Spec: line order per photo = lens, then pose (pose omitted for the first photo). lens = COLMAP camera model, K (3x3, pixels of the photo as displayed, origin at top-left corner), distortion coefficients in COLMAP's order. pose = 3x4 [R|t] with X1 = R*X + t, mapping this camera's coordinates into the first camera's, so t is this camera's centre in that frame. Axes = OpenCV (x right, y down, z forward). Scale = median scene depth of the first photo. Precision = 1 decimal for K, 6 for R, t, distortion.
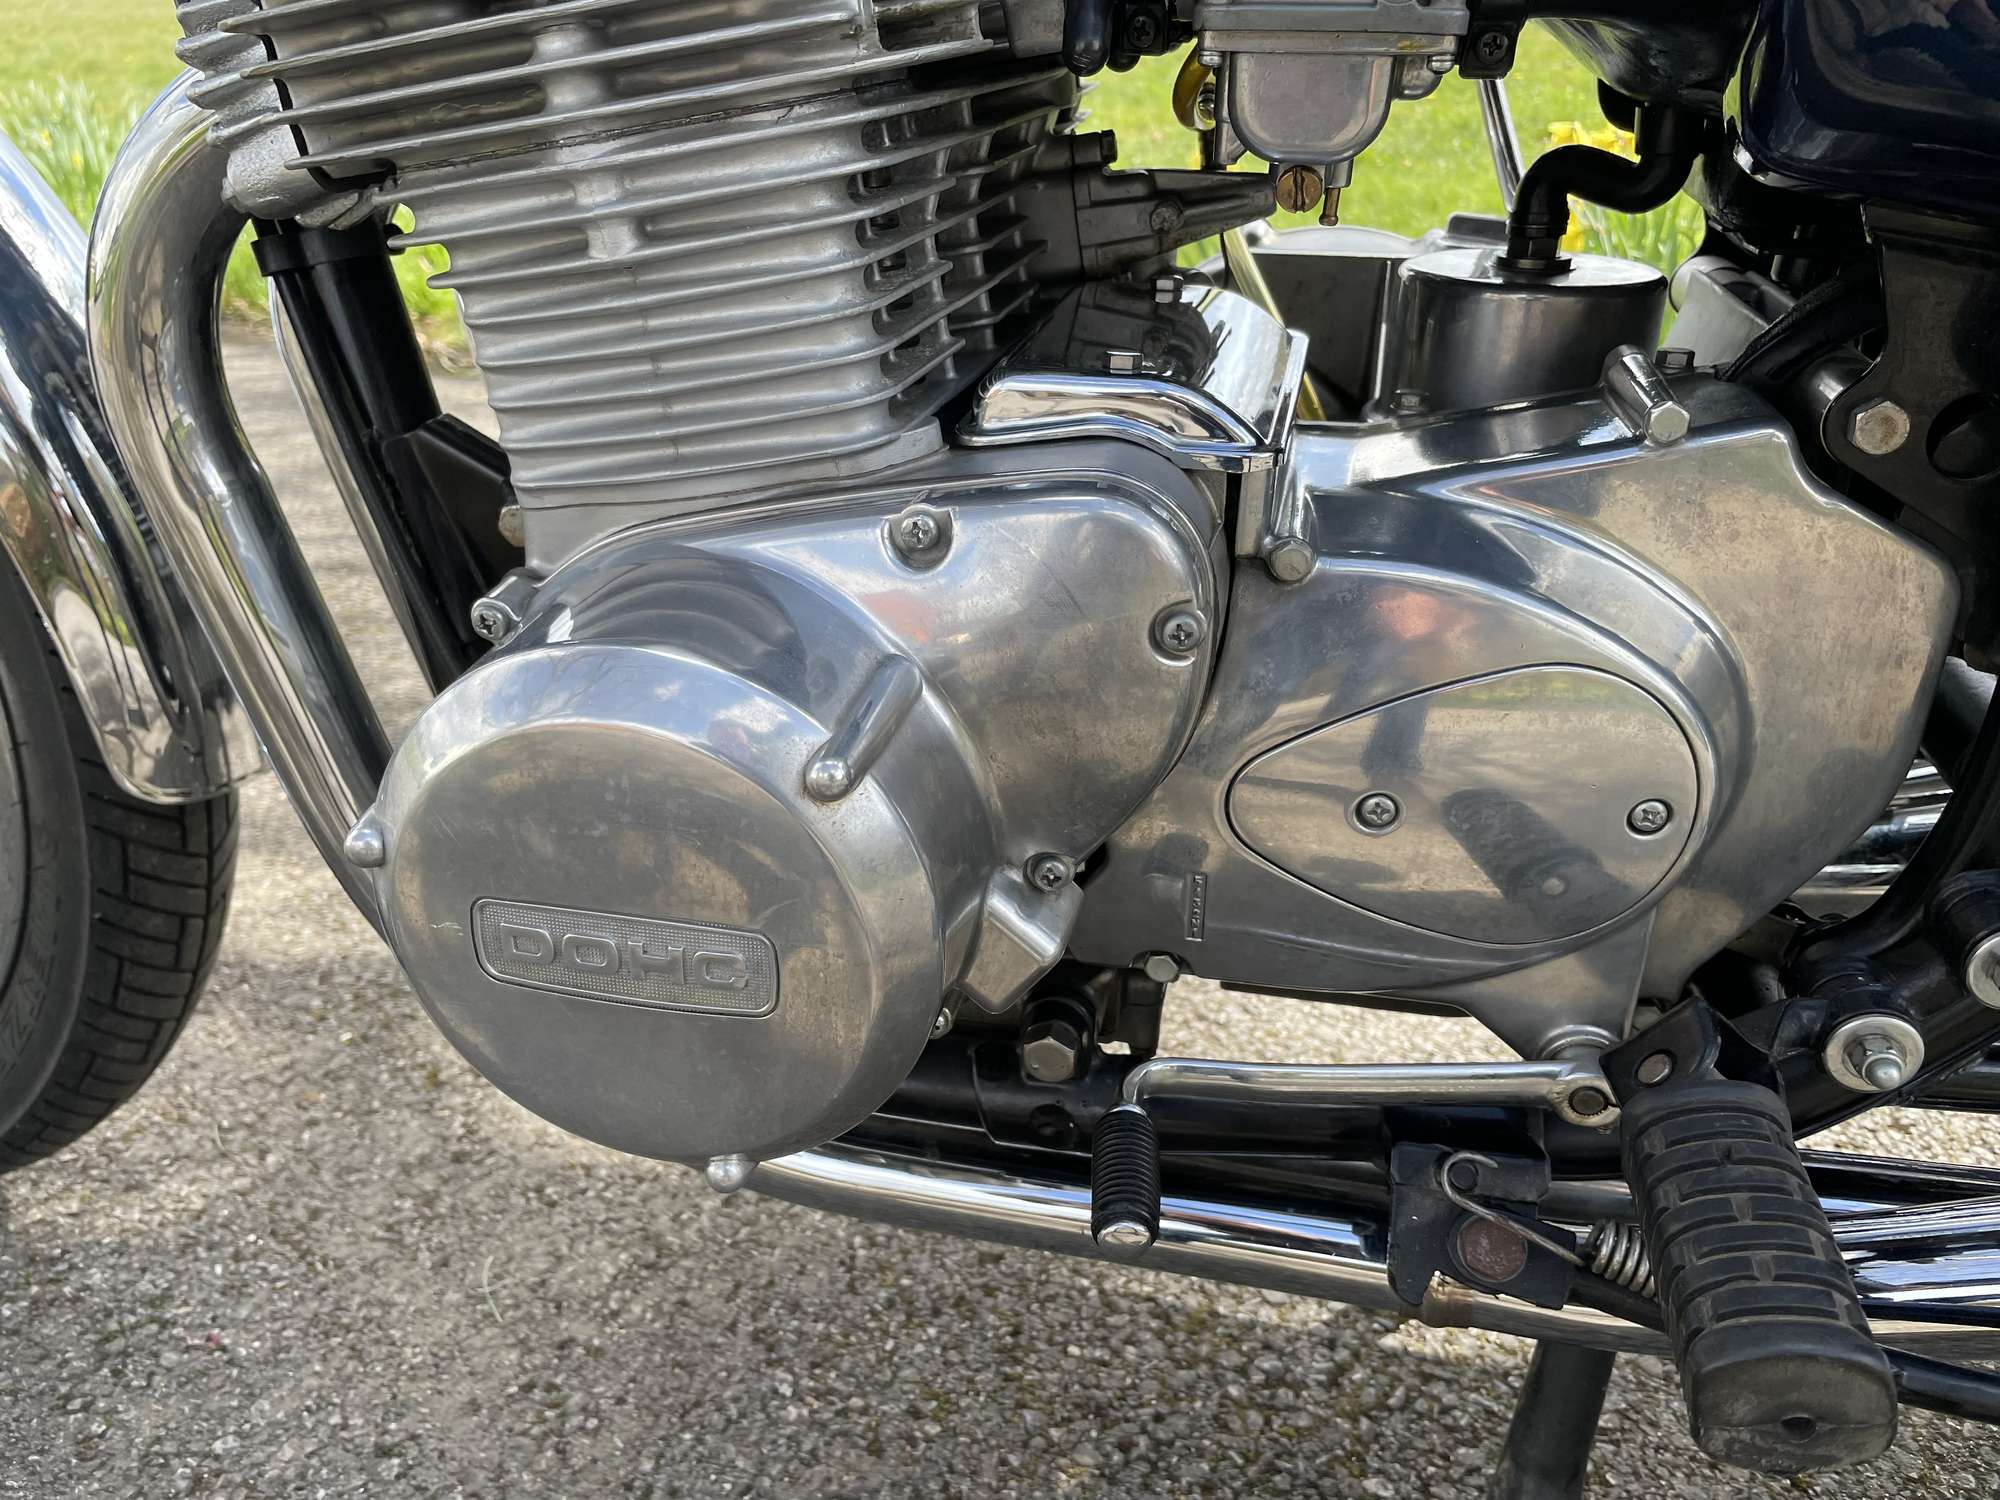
lens RADIAL K [[1518.5, 0, 981.3], [0, 1518.5, 745.0], [0, 0, 1]] dist [0.083603, -0.117135]
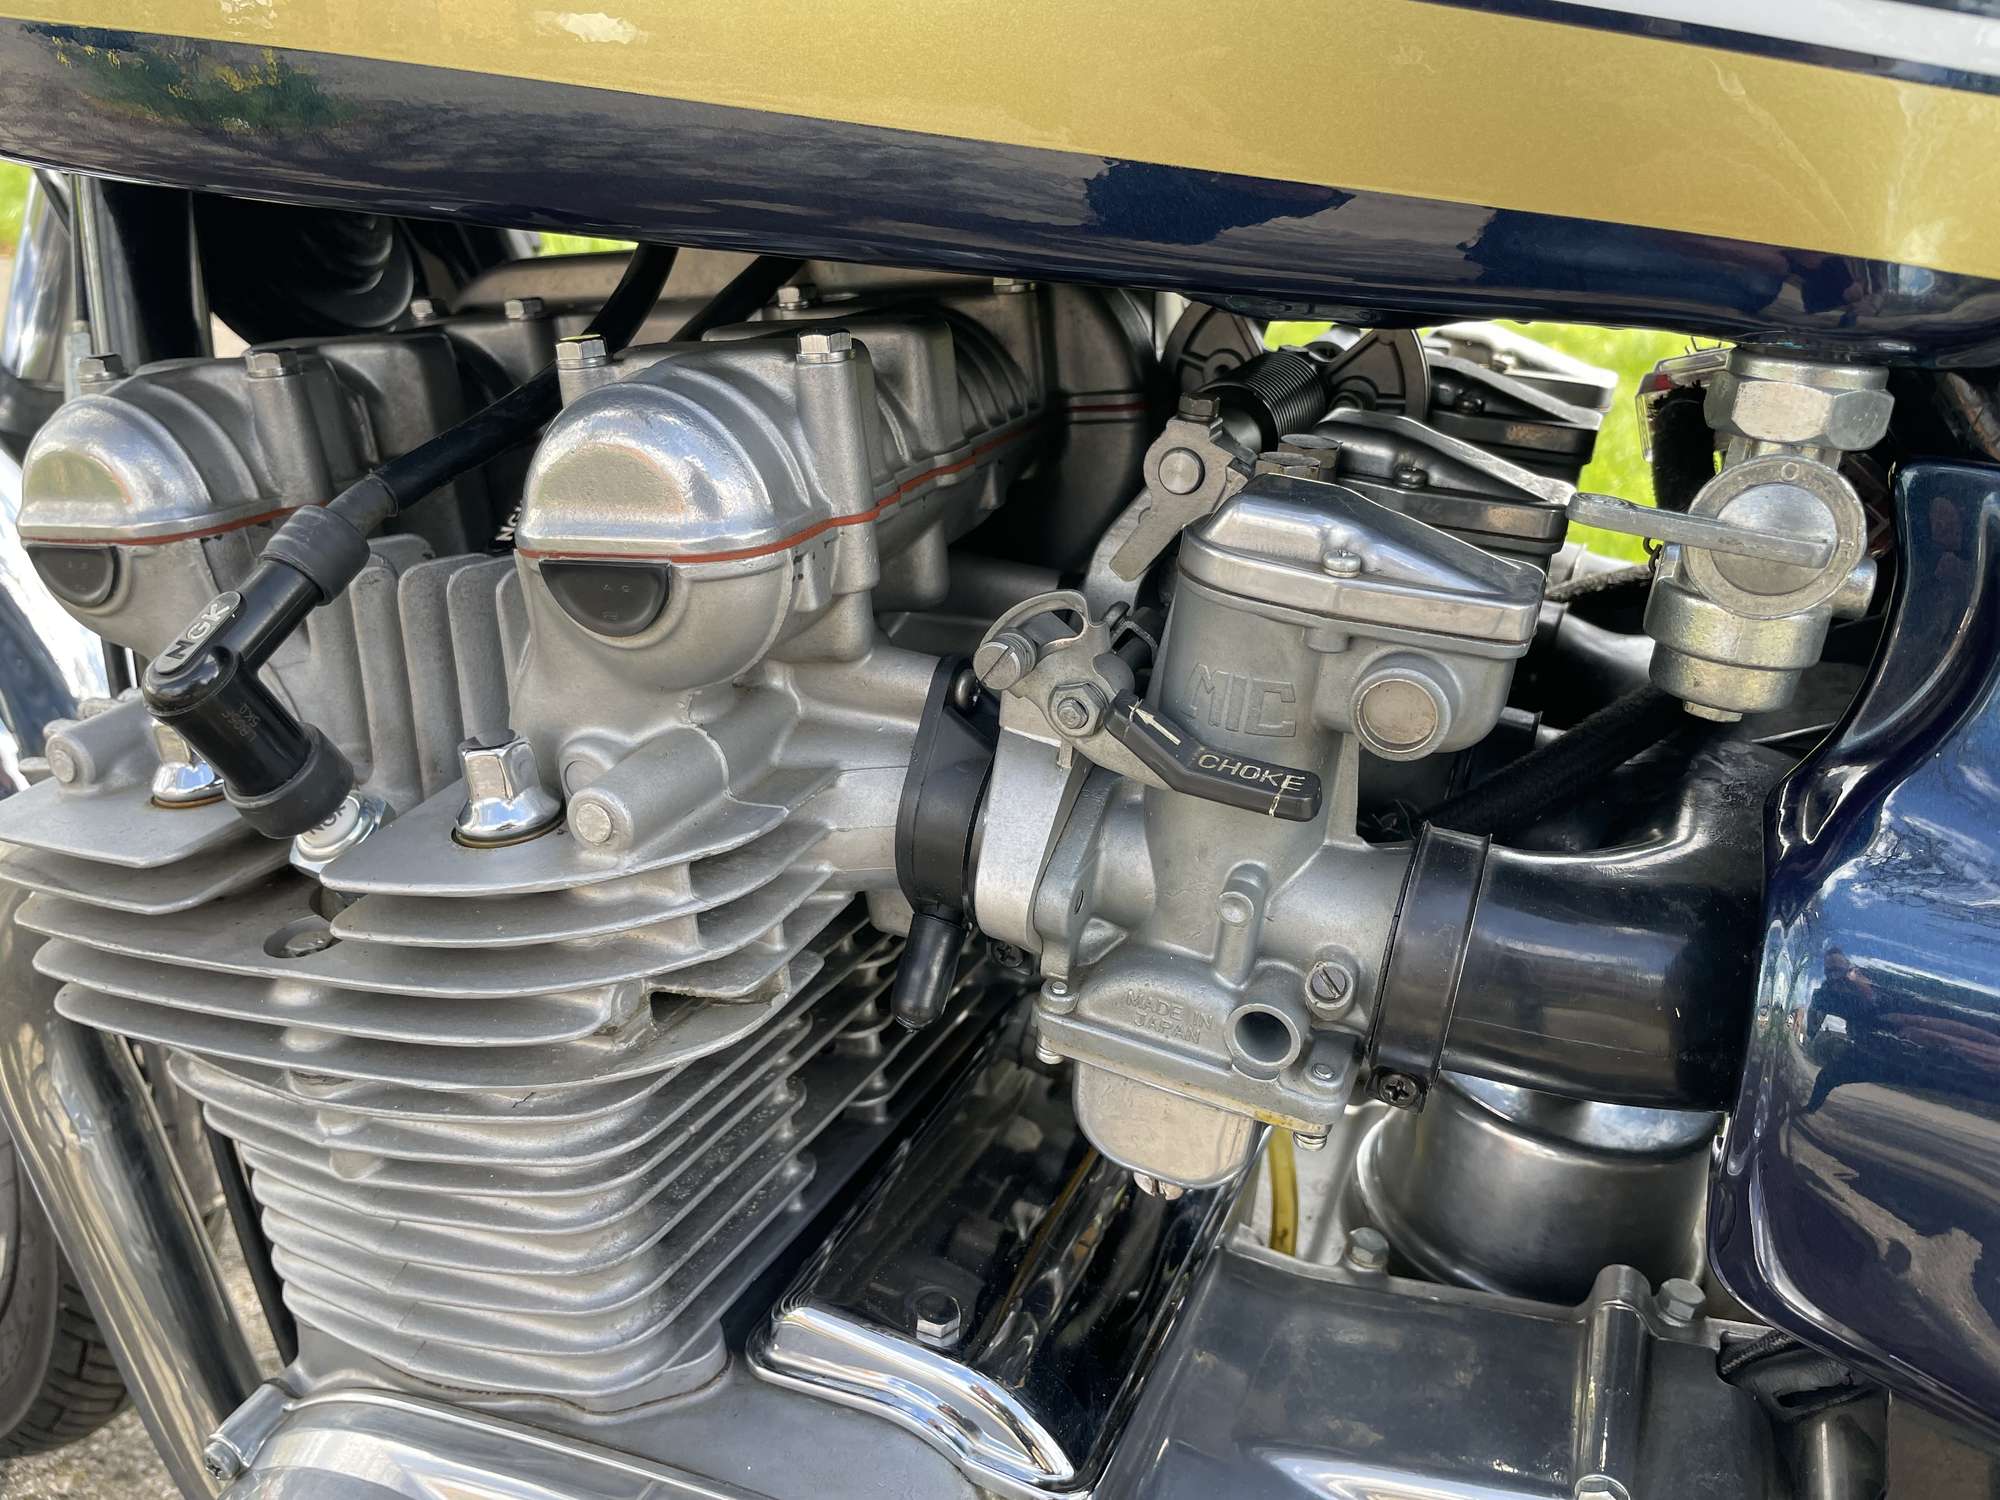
lens RADIAL K [[1518.5, 0, 997.3], [0, 1518.5, 746.2], [0, 0, 1]] dist [0.083603, -0.117135]
pose [[0.976032, 0.148720, -0.158884, 0.196465], [-0.152617, 0.988206, -0.012547, -0.512810], [0.155144, 0.036494, 0.987218, 0.132280]]
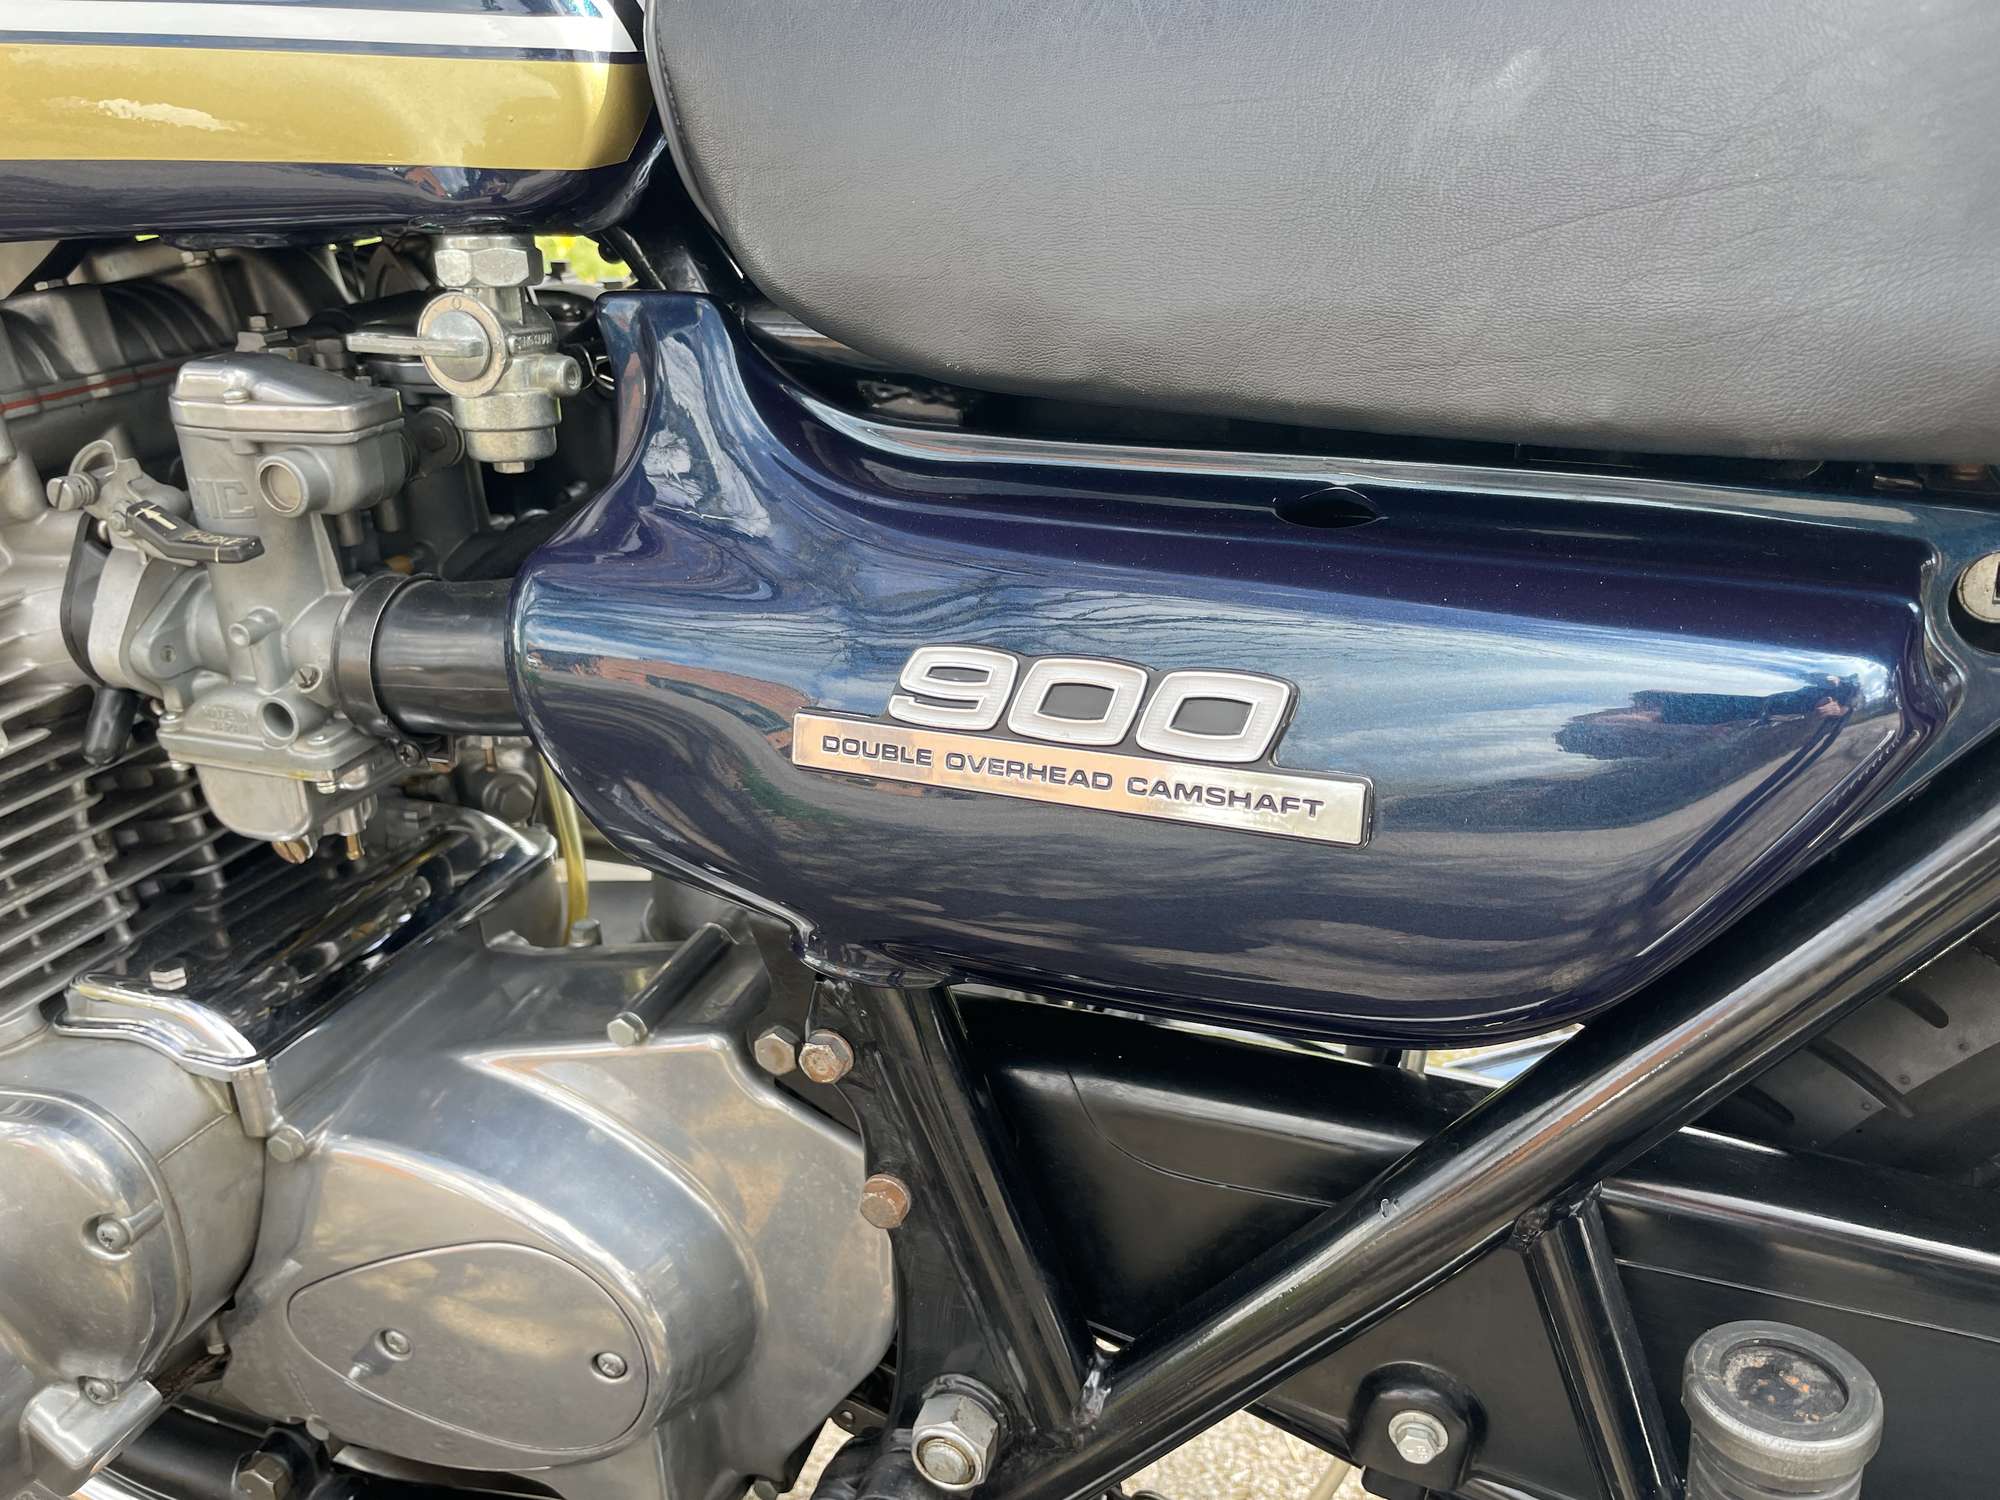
lens RADIAL K [[1518.5, 0, 1002.9], [0, 1518.5, 764.9], [0, 0, 1]] dist [0.083603, -0.117135]
pose [[0.990591, 0.024546, -0.134636, 0.839688], [-0.028188, 0.999285, -0.025209, -0.370523], [0.133921, 0.028767, 0.990574, -0.132794]]
